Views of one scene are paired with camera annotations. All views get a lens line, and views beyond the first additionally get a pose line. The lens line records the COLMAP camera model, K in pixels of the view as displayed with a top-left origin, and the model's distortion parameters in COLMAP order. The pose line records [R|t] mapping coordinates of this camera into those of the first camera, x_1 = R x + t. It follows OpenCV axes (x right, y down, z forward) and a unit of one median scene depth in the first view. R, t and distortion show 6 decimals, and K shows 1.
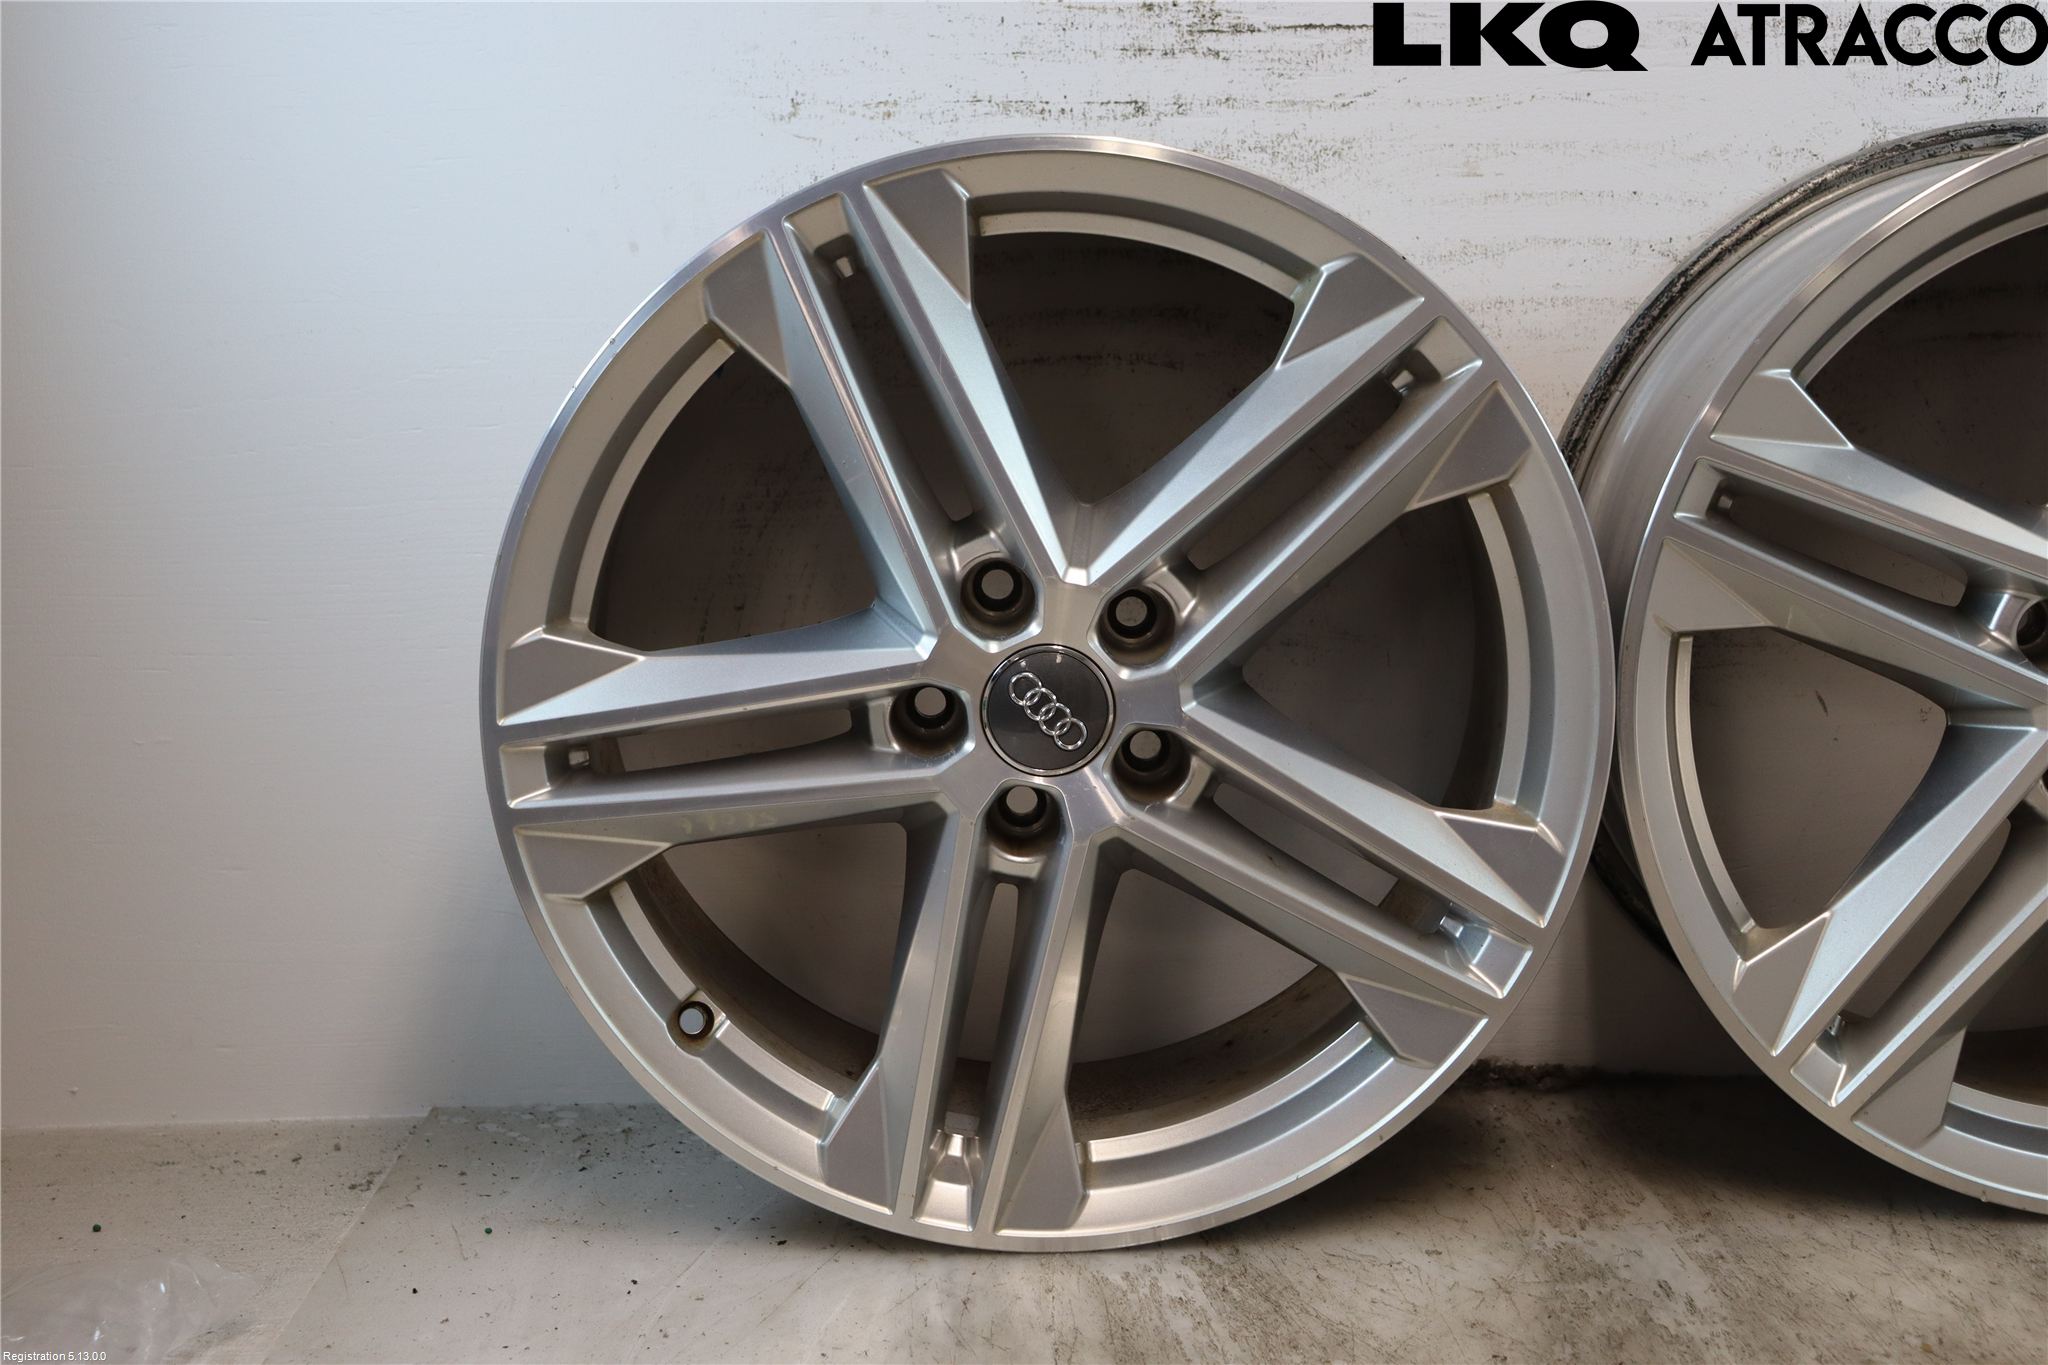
lens RADIAL K [[2690.4, 0, 1018.6], [0, 2690.4, 699.8], [0, 0, 1]] dist [-0.012167, 0.313419]
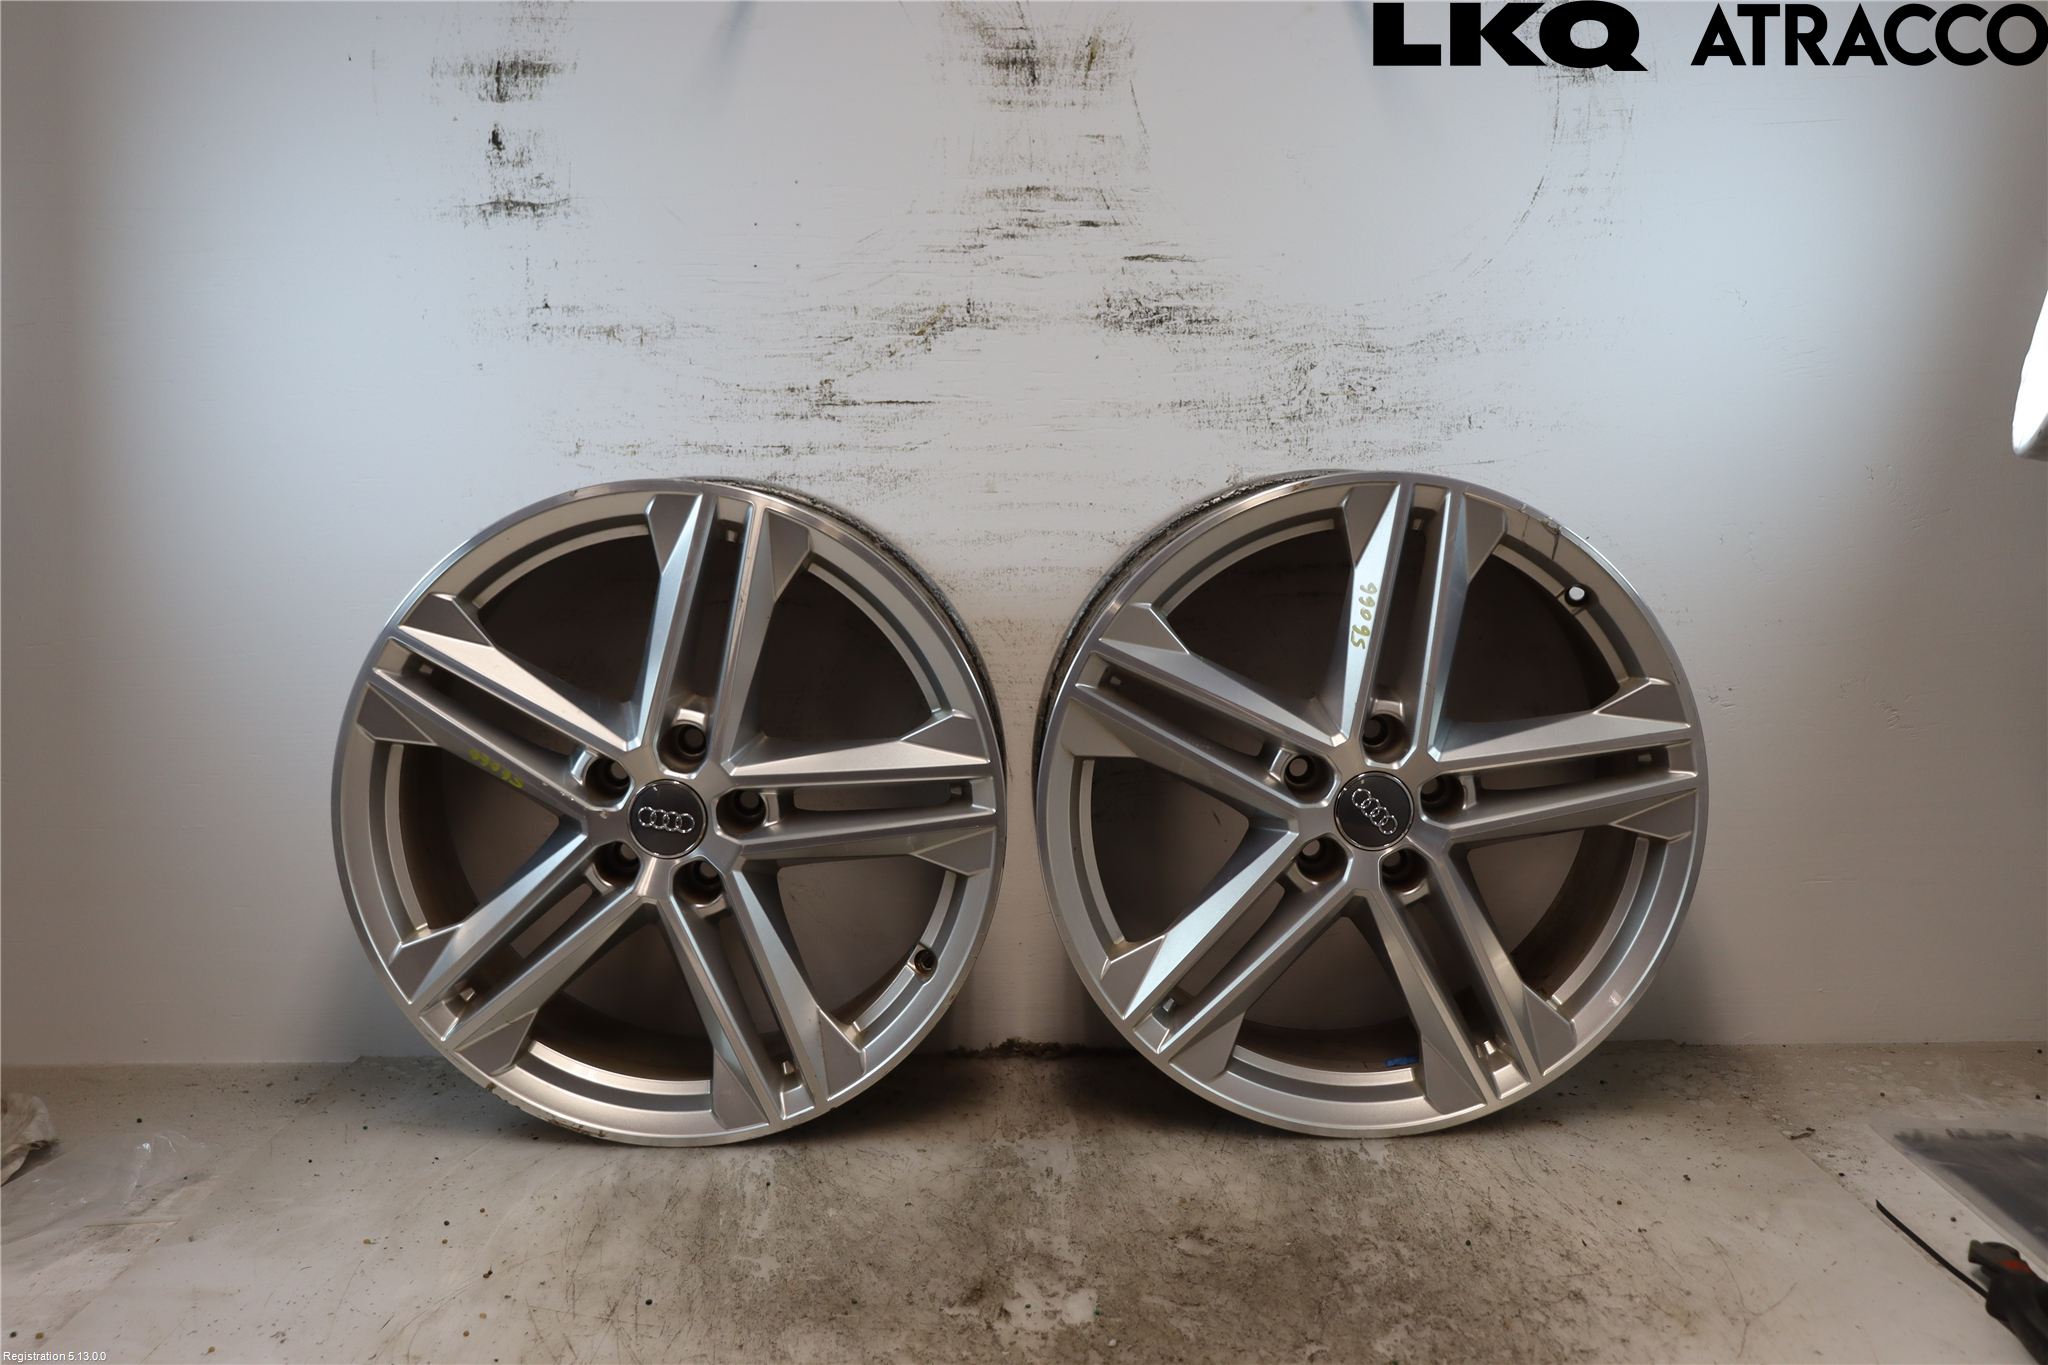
lens RADIAL K [[2027.8, 0, 1021.9], [0, 2027.8, 698.1], [0, 0, 1]] dist [-0.140357, 0.247069]
pose [[0.999910, 0.011884, -0.006193, 0.216654], [-0.012160, 0.998842, -0.046558, -0.014650], [0.005633, 0.046629, 0.998896, -0.242262]]
